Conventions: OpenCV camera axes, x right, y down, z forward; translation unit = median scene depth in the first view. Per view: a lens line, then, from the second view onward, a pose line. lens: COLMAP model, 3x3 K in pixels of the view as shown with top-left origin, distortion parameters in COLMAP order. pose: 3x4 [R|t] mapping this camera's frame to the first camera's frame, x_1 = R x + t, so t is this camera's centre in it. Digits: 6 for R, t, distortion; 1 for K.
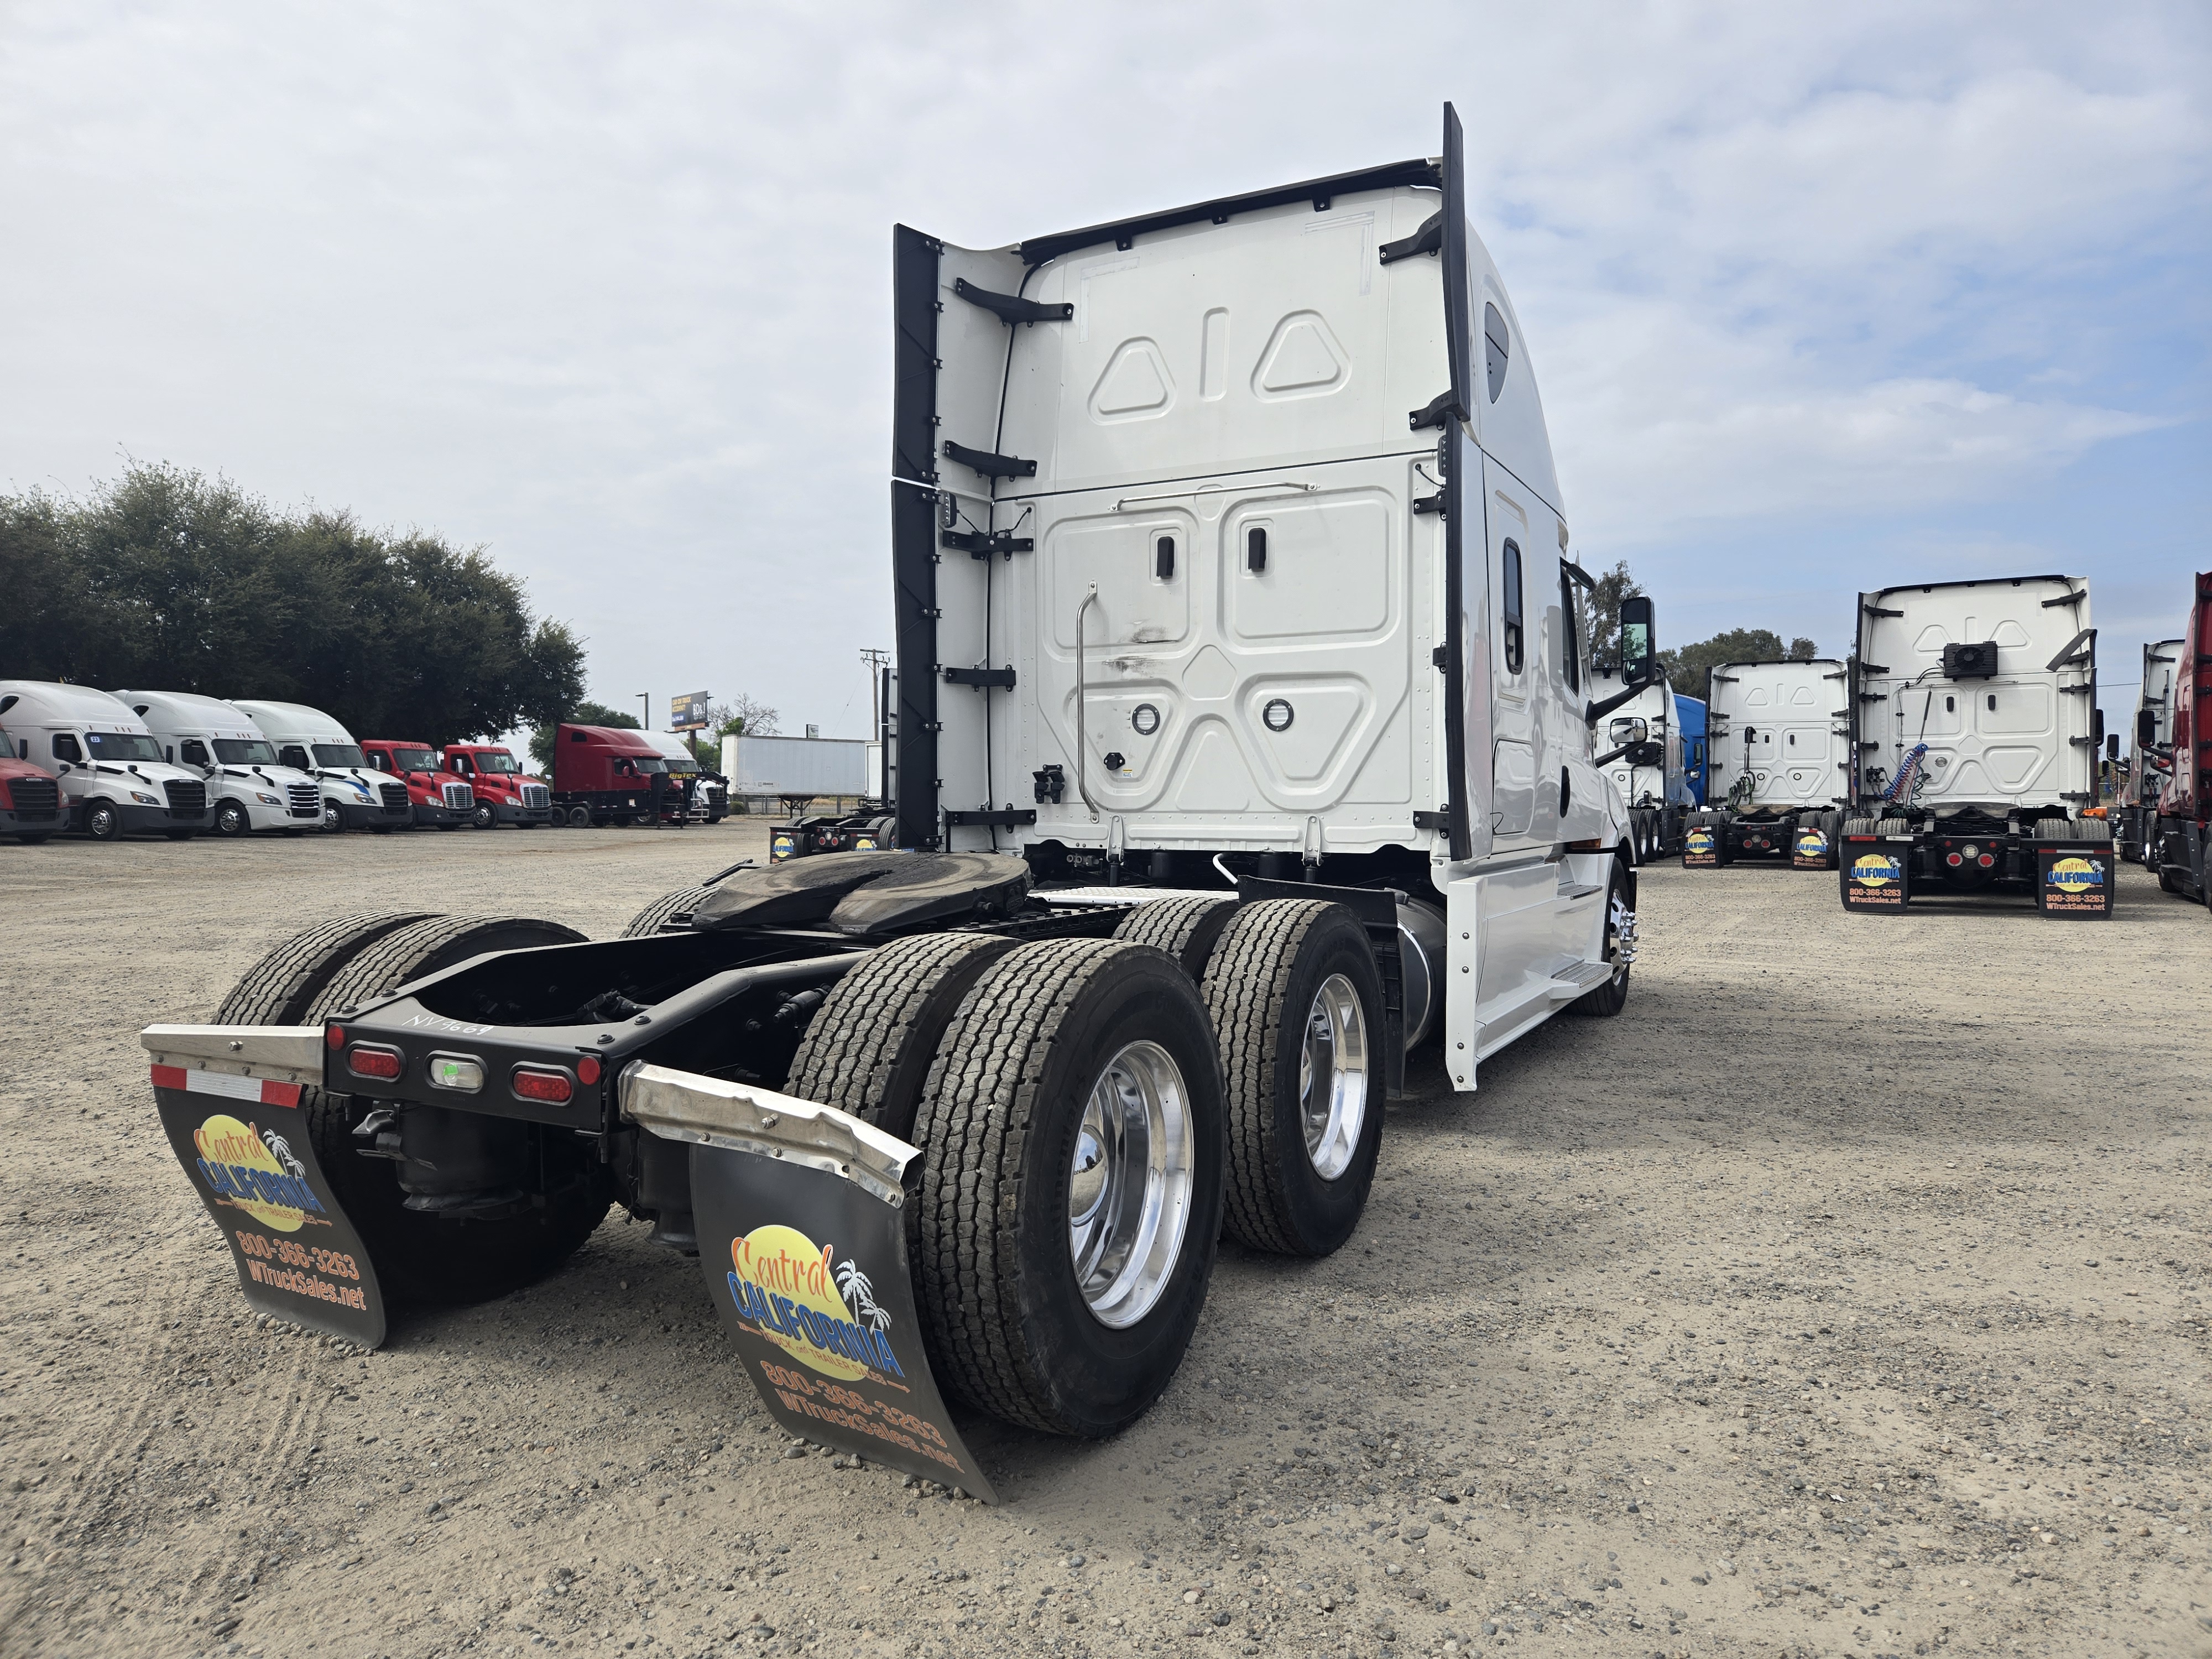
lens RADIAL K [[1479.8, 0, 1115.6], [0, 1479.8, 805.4], [0, 0, 1]] dist [0.069845, -0.051259]
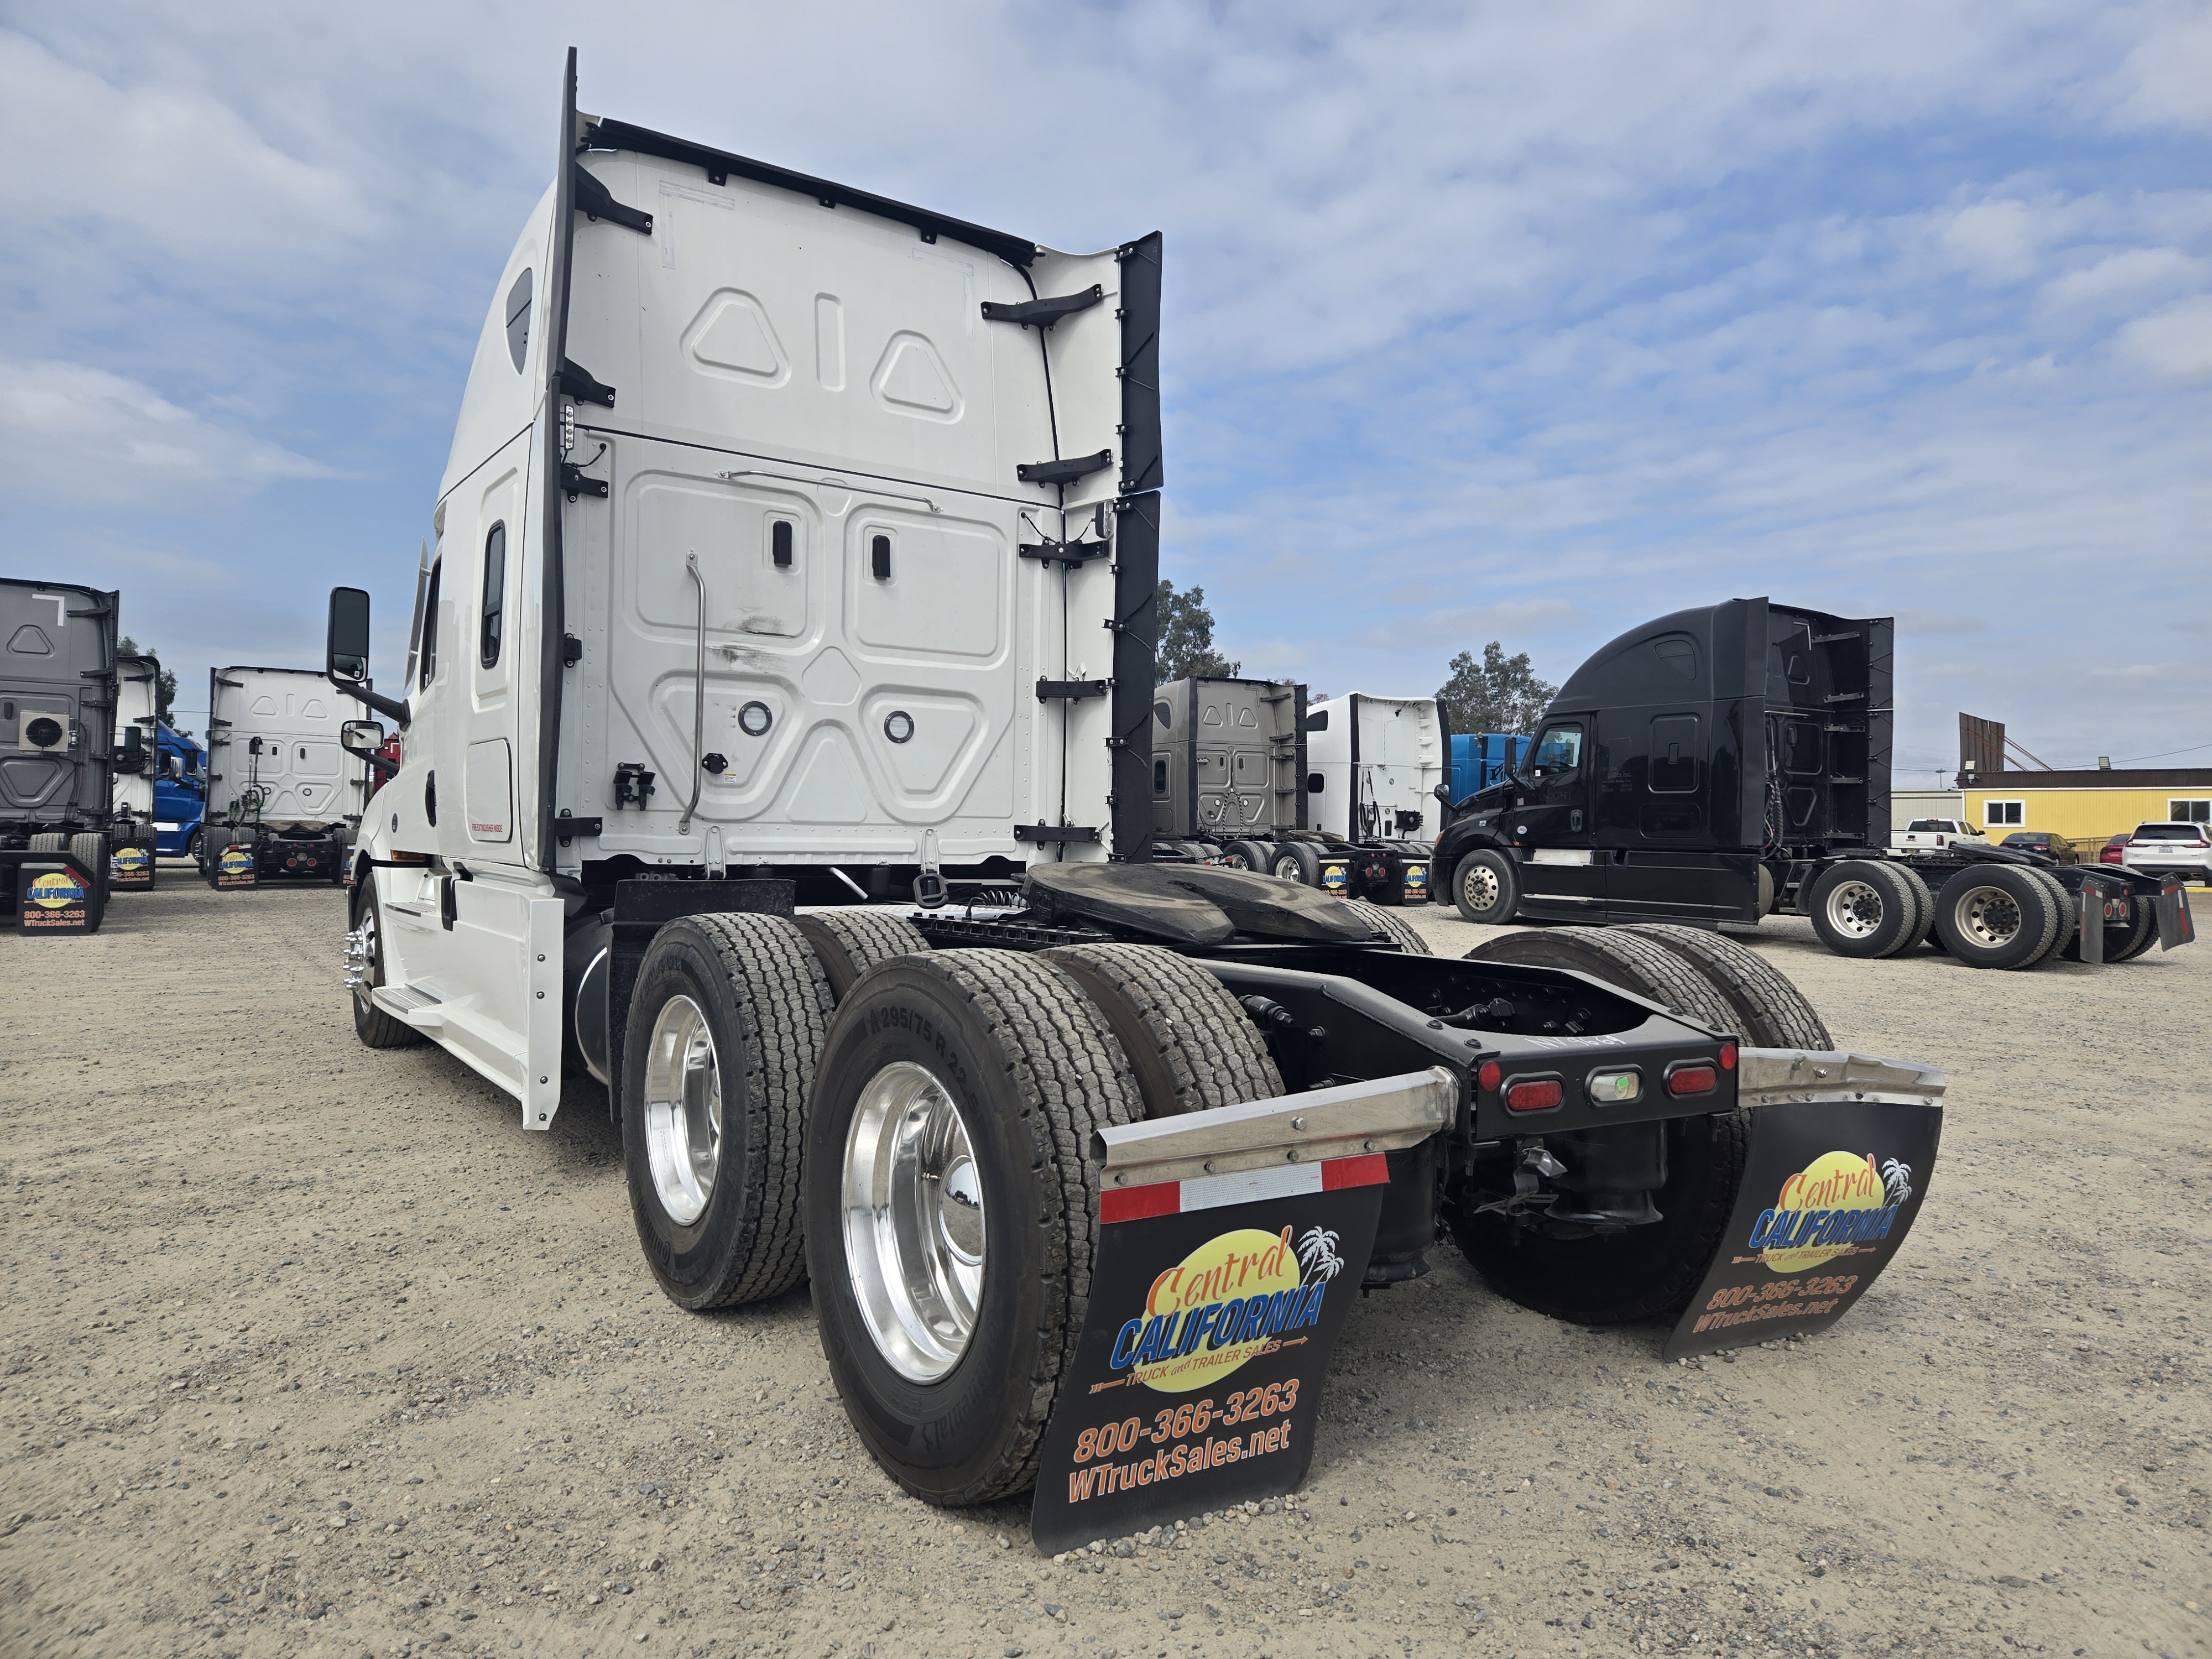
lens RADIAL K [[1479.8, 0, 1122.4], [0, 1479.8, 792.5], [0, 0, 1]] dist [0.069845, -0.051259]
pose [[0.463392, 0.032697, 0.885550, -0.702707], [-0.013774, 0.999464, -0.029695, 0.010583], [-0.886046, 0.001562, 0.463594, 0.405136]]
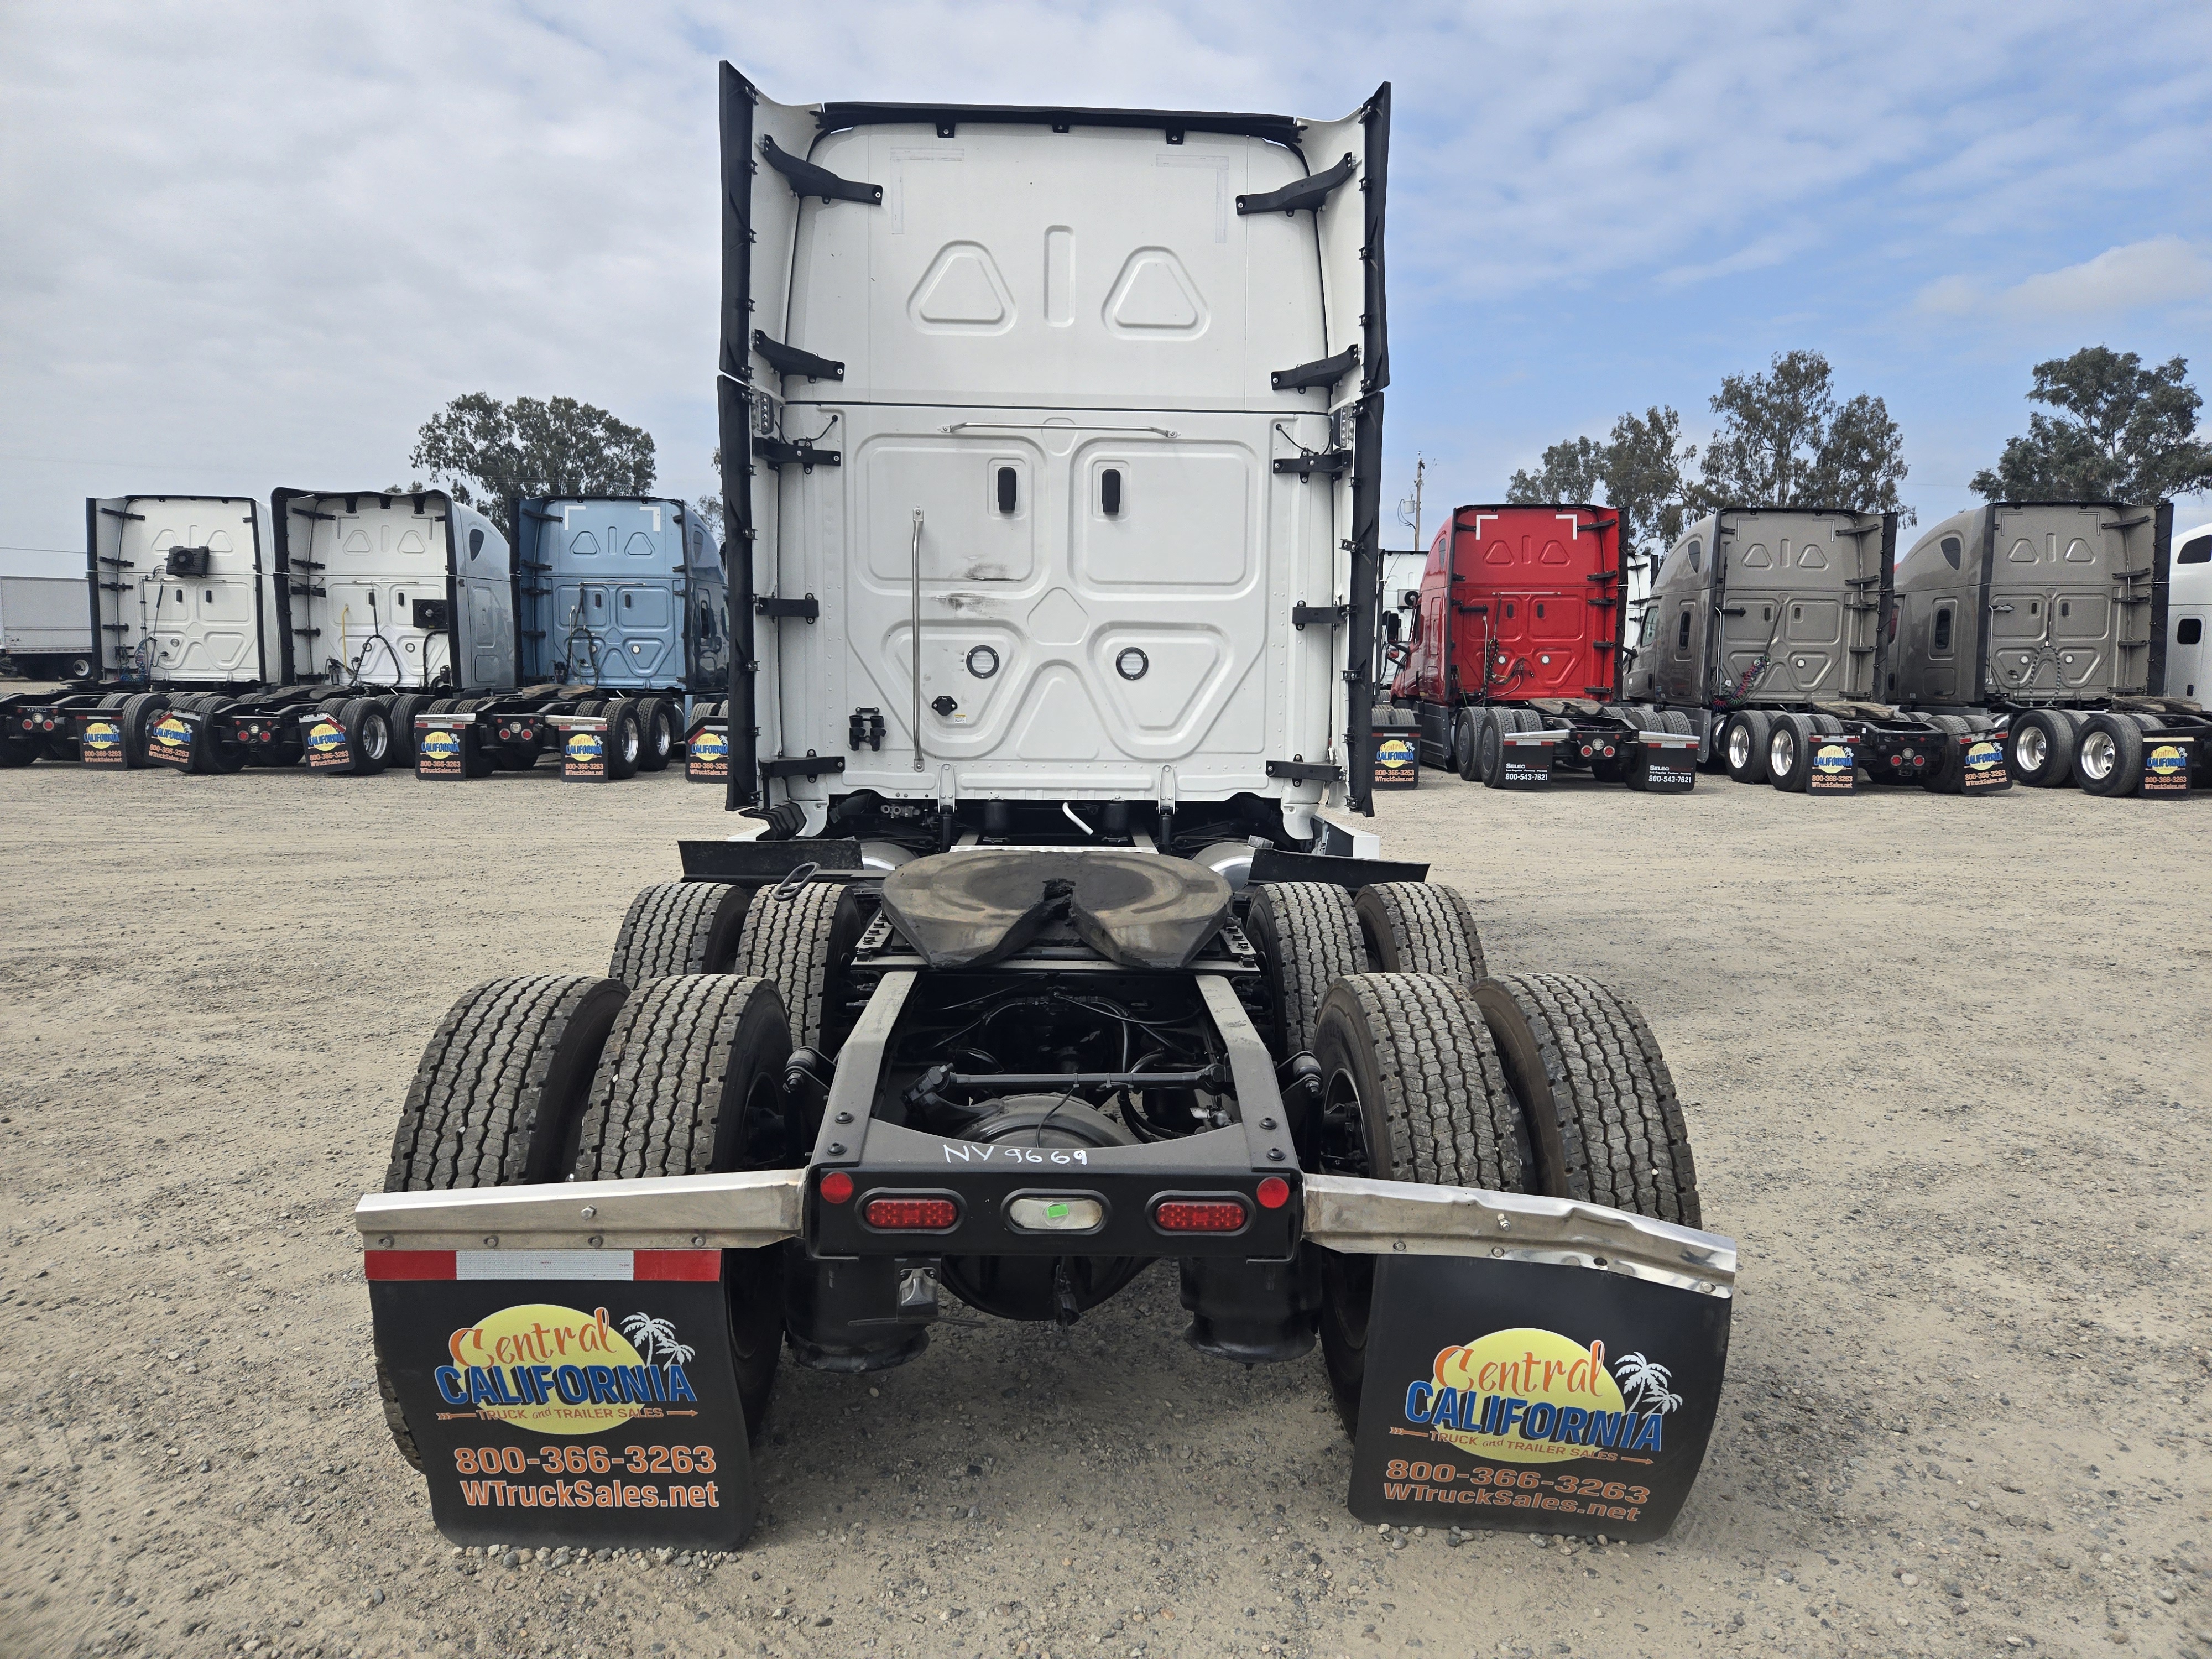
lens RADIAL K [[1479.8, 0, 1123.7], [0, 1479.8, 794.9], [0, 0, 1]] dist [0.069845, -0.051259]
pose [[0.866129, -0.034726, 0.498613, -0.393235], [-0.010962, 0.996024, 0.088410, -0.061025], [-0.499701, -0.082040, 0.862304, 0.140331]]
